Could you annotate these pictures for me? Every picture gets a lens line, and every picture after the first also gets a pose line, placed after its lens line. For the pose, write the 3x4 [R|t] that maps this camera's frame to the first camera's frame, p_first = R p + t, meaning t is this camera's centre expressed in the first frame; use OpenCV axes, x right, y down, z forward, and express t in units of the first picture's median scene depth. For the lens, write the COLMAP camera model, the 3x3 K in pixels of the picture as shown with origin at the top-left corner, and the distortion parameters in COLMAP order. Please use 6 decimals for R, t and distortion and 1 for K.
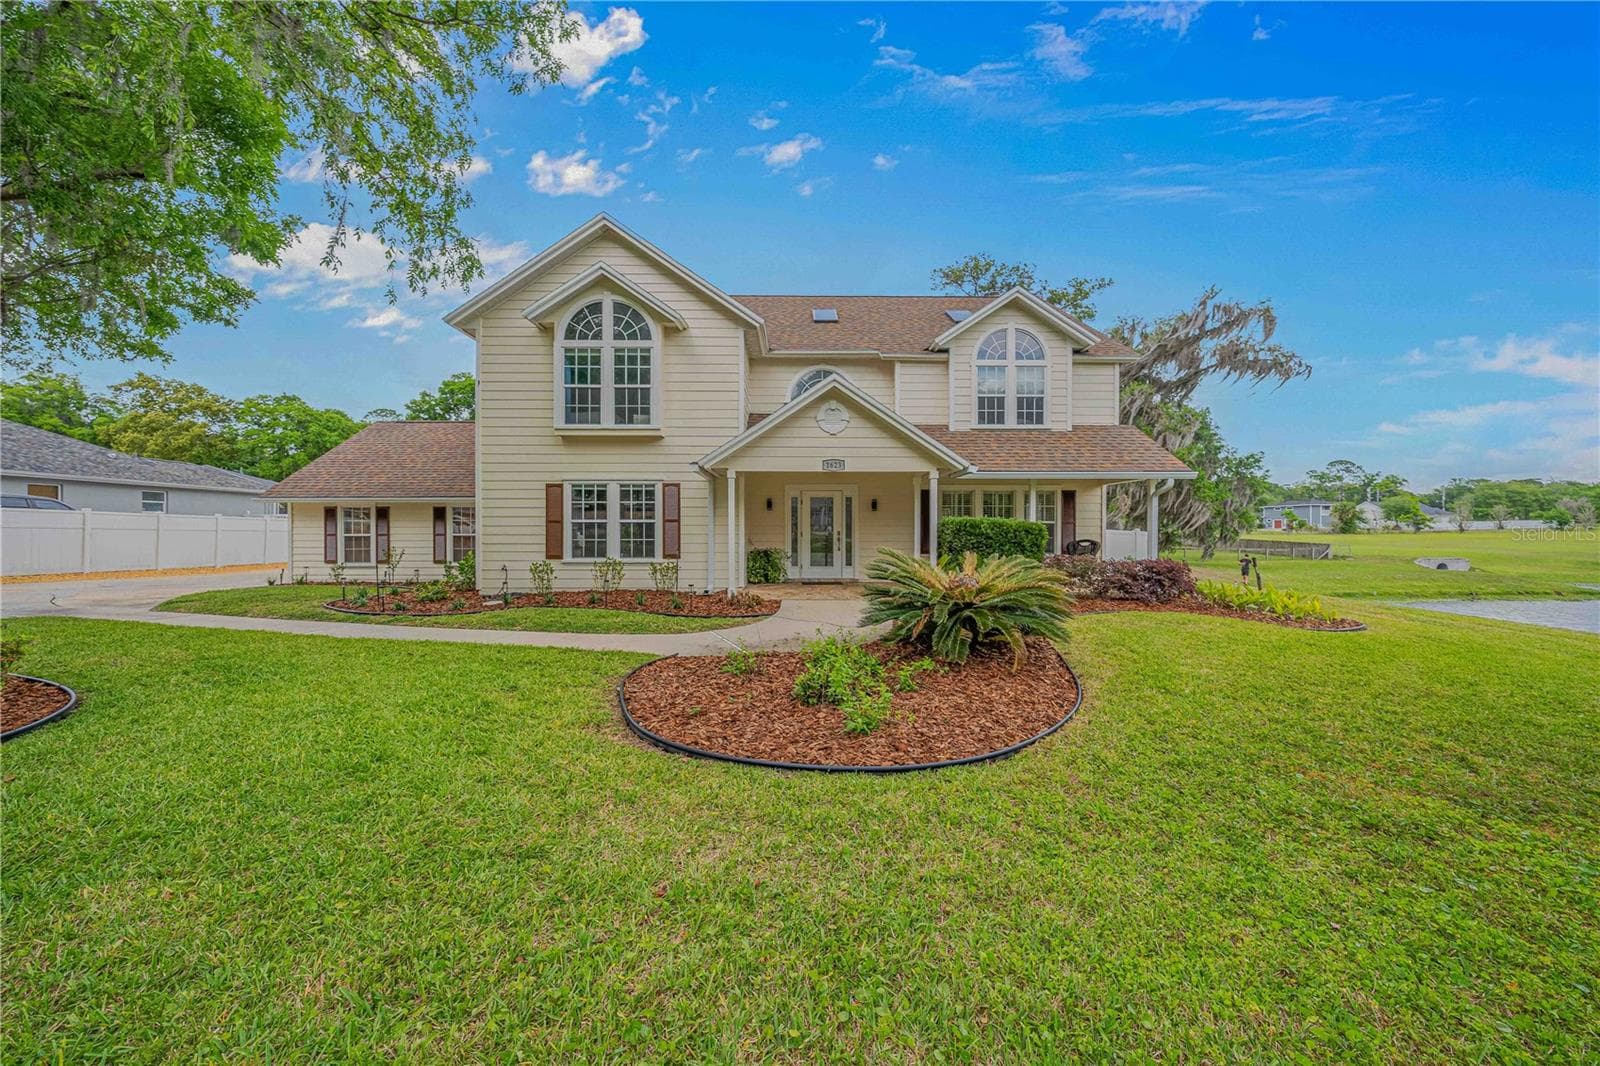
lens RADIAL K [[556.7, 0, 800.0], [0, 556.7, 533.0], [0, 0, 1]] dist [-0.001433, -0.000072]
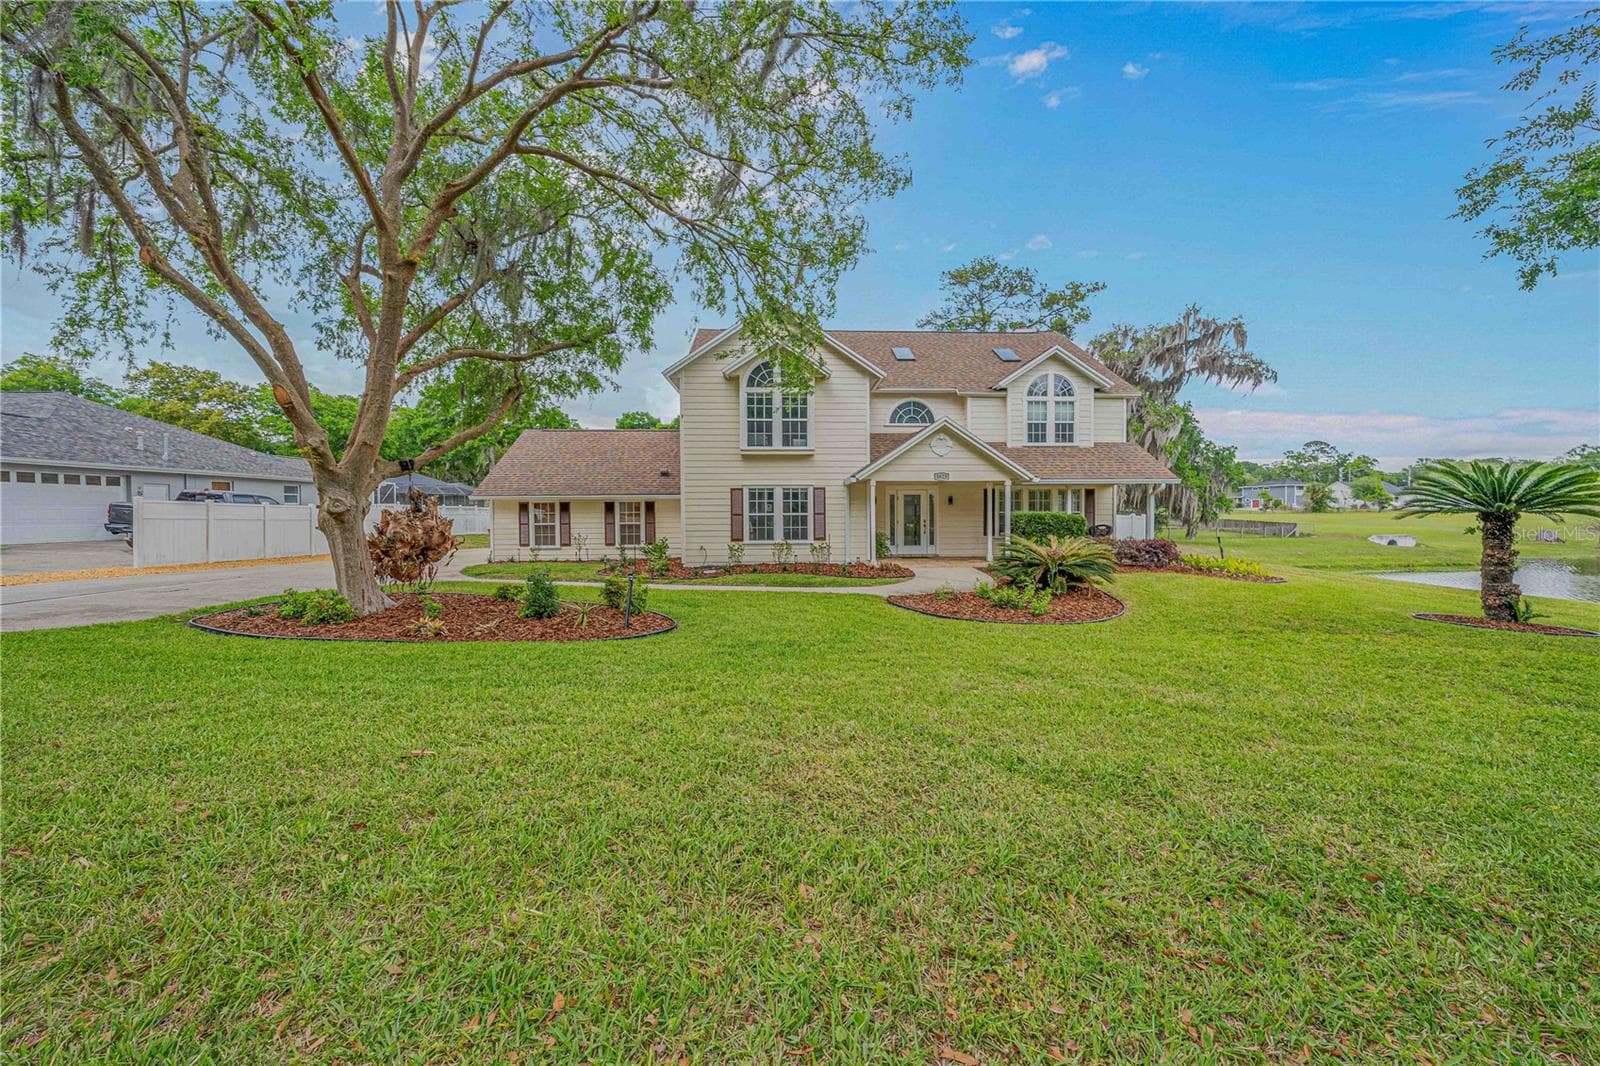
lens RADIAL K [[569.8, 0, 806.0], [0, 569.8, 515.2], [0, 0, 1]] dist [-0.006245, 0.000671]
pose [[0.999344, -0.005998, 0.035710, -0.298224], [0.005896, 0.999978, 0.002975, -0.021581], [-0.035727, -0.002763, 0.999358, -0.421243]]
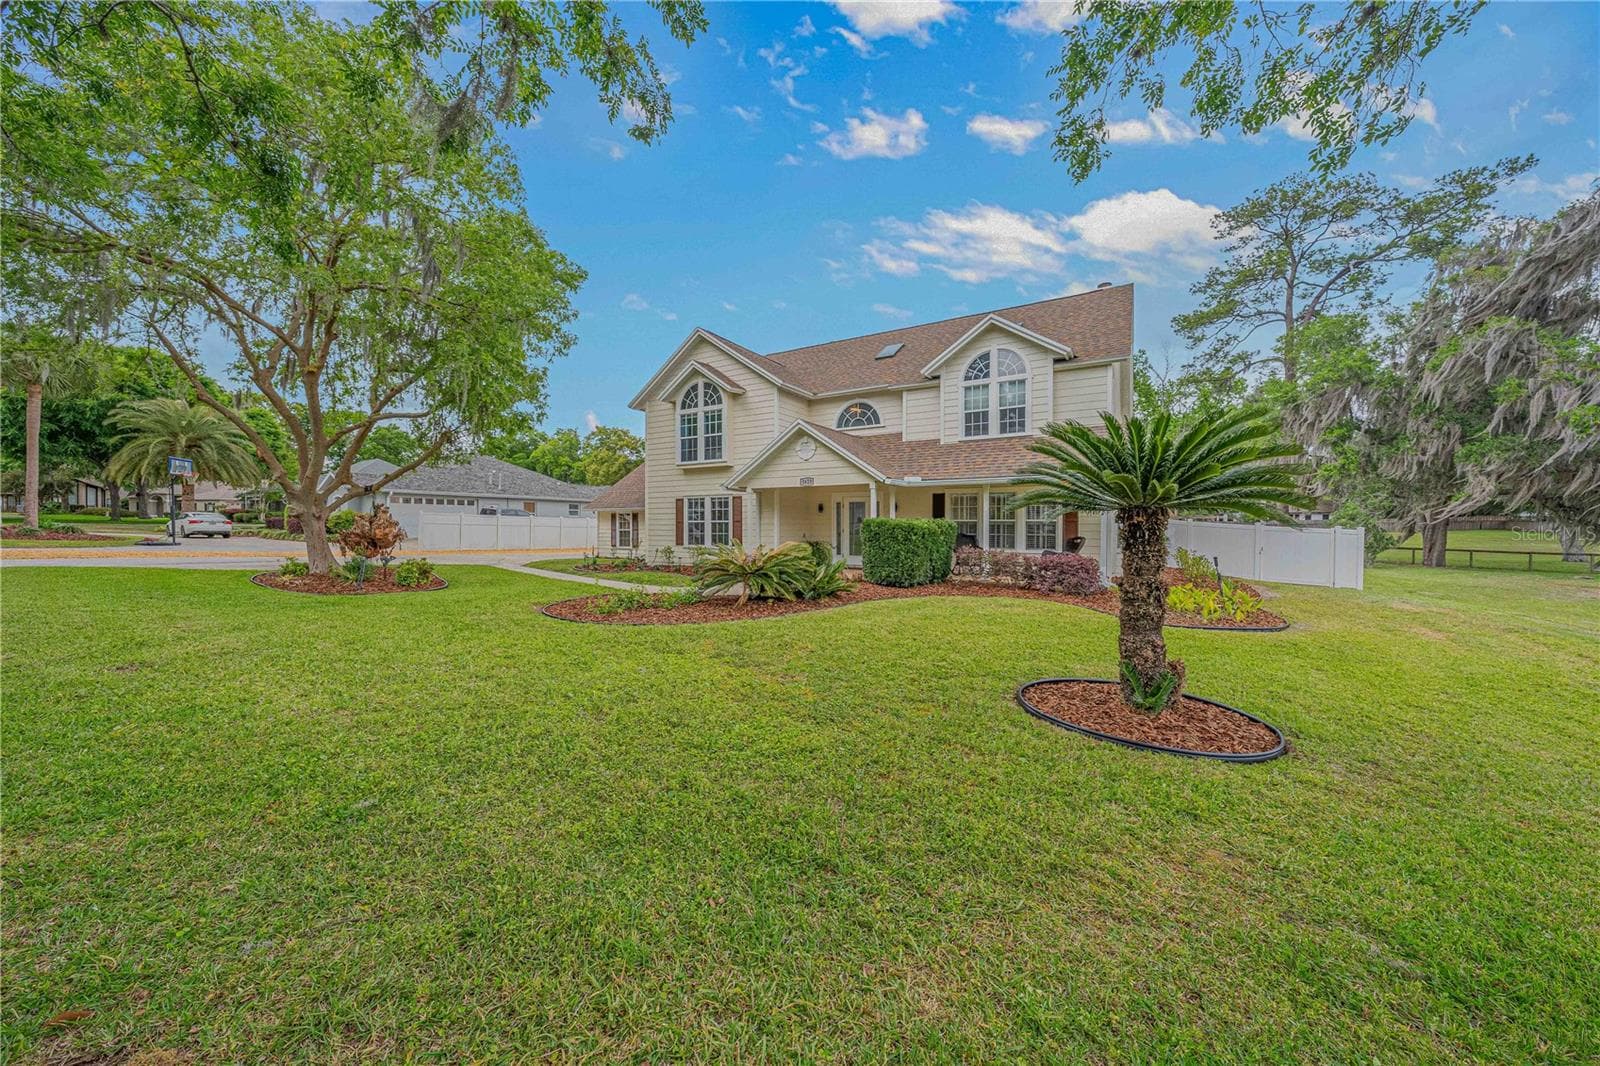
lens RADIAL K [[556.7, 0, 800.0], [0, 556.7, 533.0], [0, 0, 1]] dist [-0.001433, -0.000072]
pose [[0.850129, 0.005959, -0.526542, 0.665934], [-0.002618, 0.999971, 0.007090, -0.000859], [0.526569, -0.004649, 0.850120, -0.180359]]
